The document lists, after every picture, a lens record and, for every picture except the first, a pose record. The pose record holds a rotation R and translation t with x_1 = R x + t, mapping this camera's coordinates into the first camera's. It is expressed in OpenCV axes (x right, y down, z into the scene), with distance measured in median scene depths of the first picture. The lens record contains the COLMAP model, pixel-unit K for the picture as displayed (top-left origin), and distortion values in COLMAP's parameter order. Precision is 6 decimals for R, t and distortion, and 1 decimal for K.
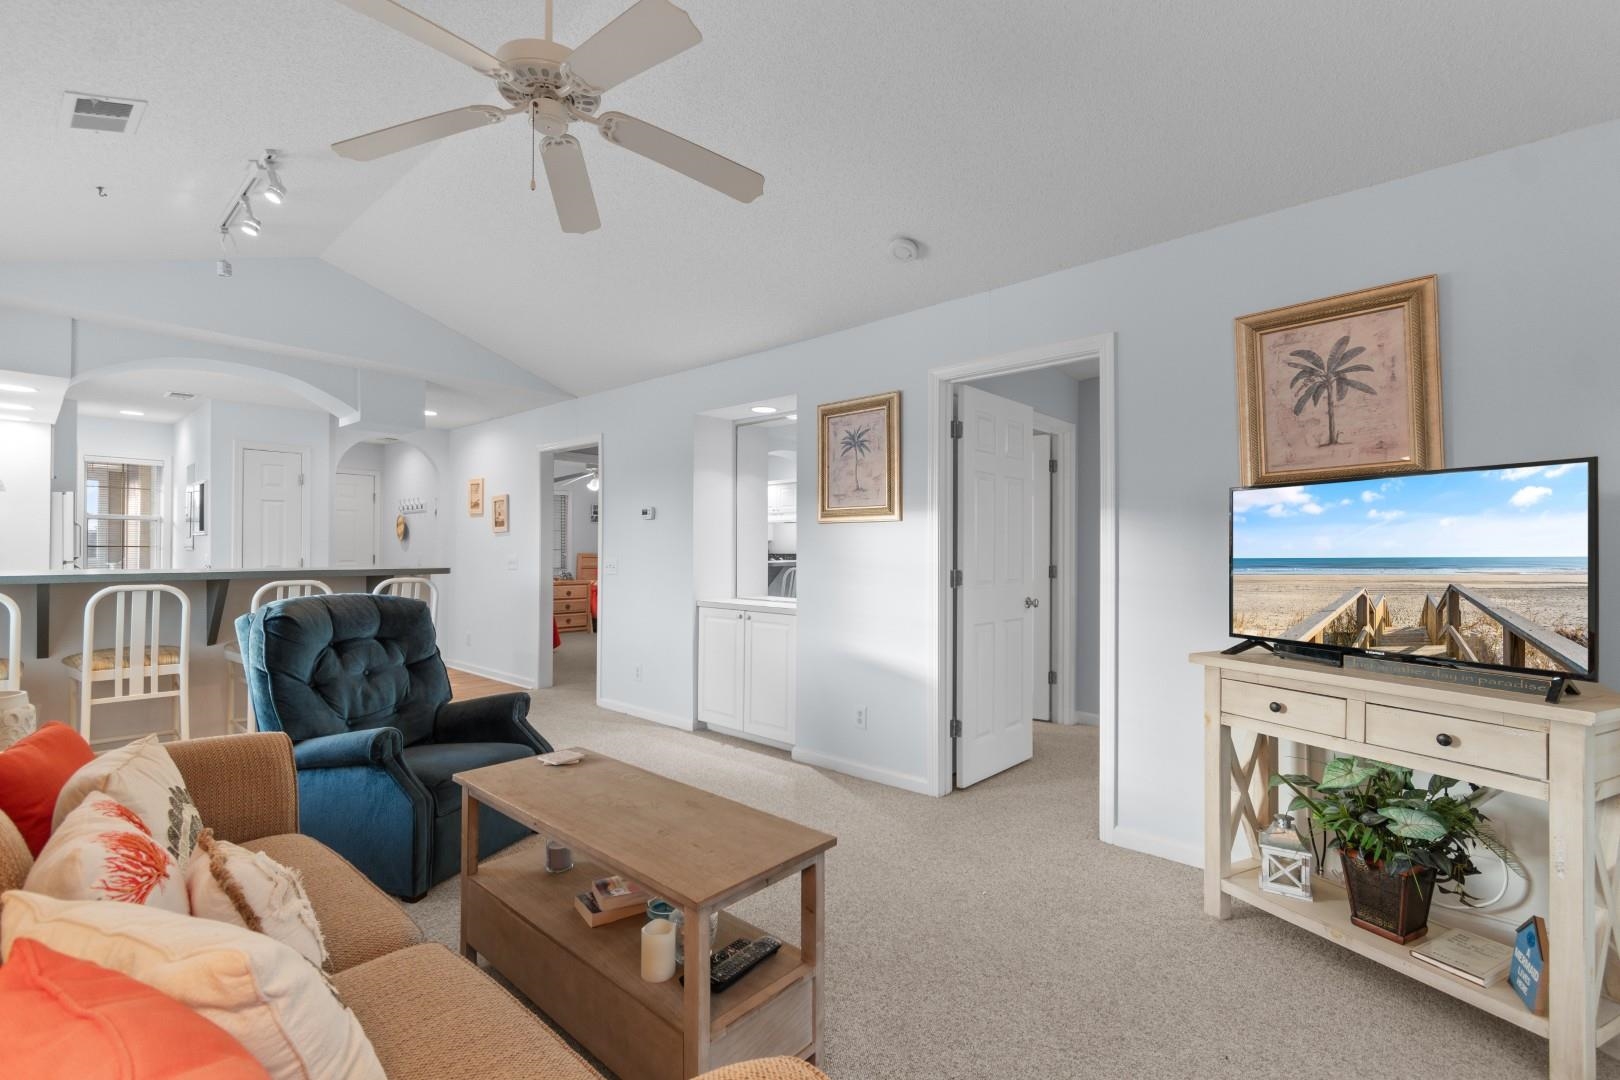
lens RADIAL K [[706.7, 0, 818.9], [0, 706.7, 547.8], [0, 0, 1]] dist [0.000291, -0.000329]
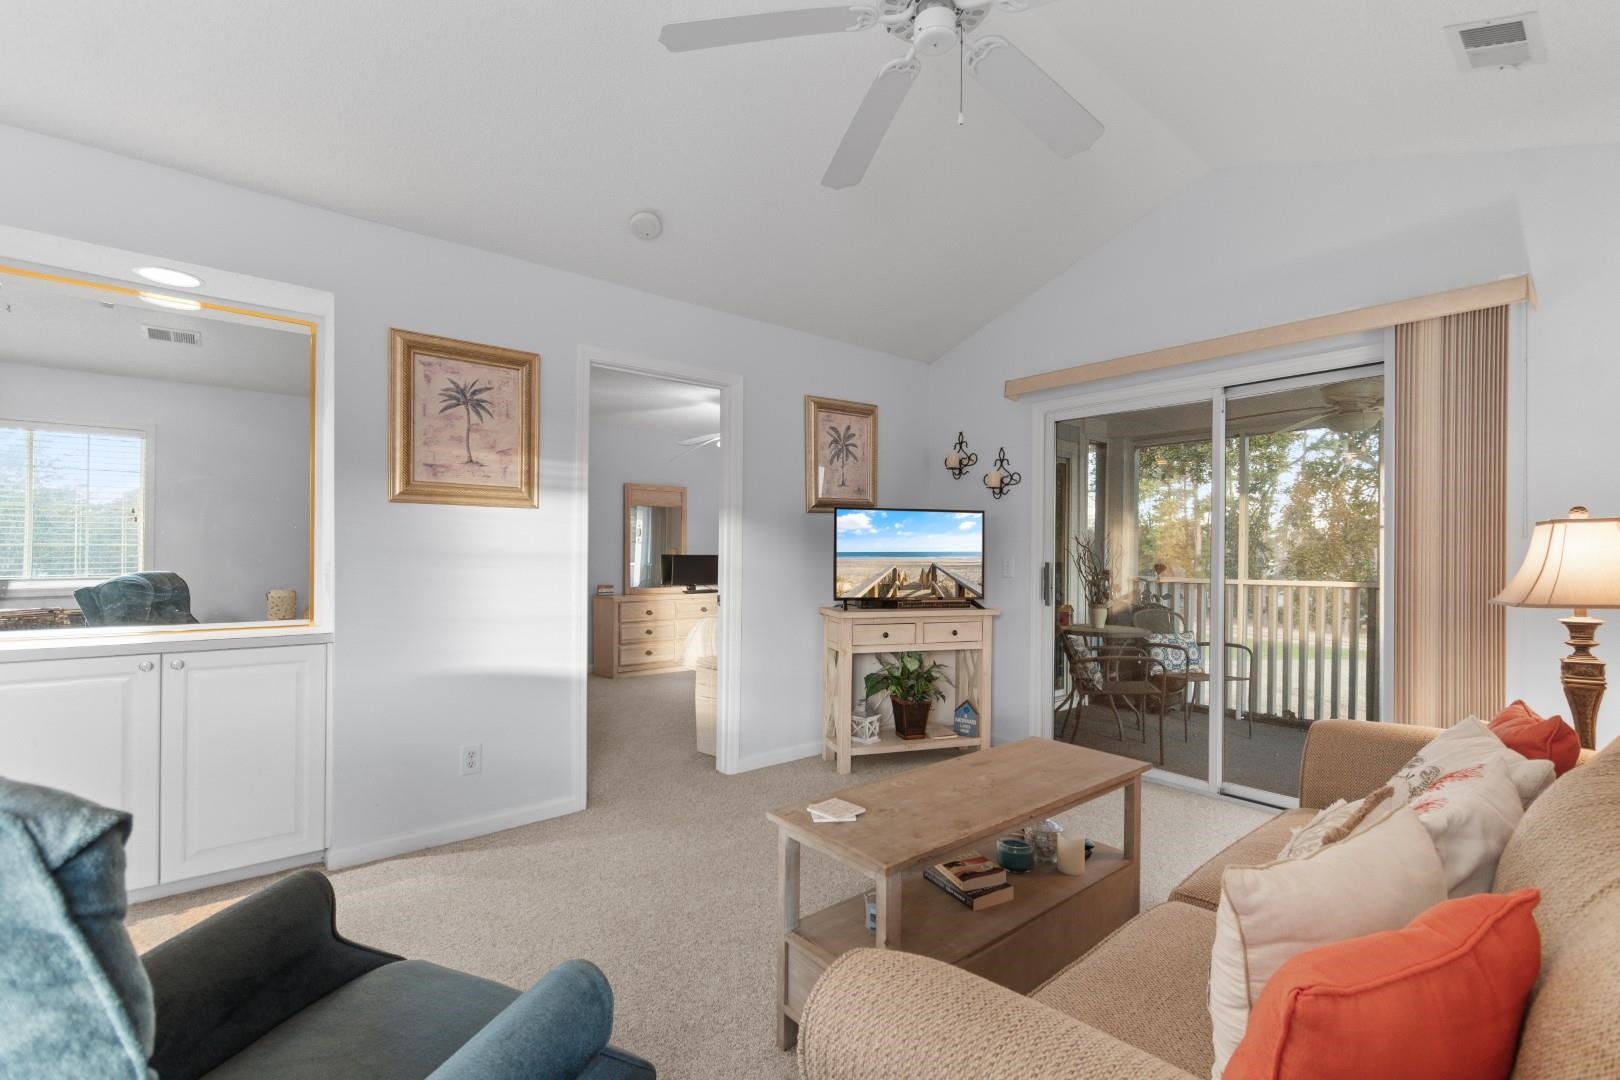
lens RADIAL K [[706.7, 0, 818.9], [0, 706.7, 547.8], [0, 0, 1]] dist [0.000291, -0.000329]
pose [[0.143319, -0.003127, 0.989672, -1.003744], [-0.017003, 0.999840, 0.005622, -0.001766], [-0.989531, -0.017633, 0.143242, 0.805753]]
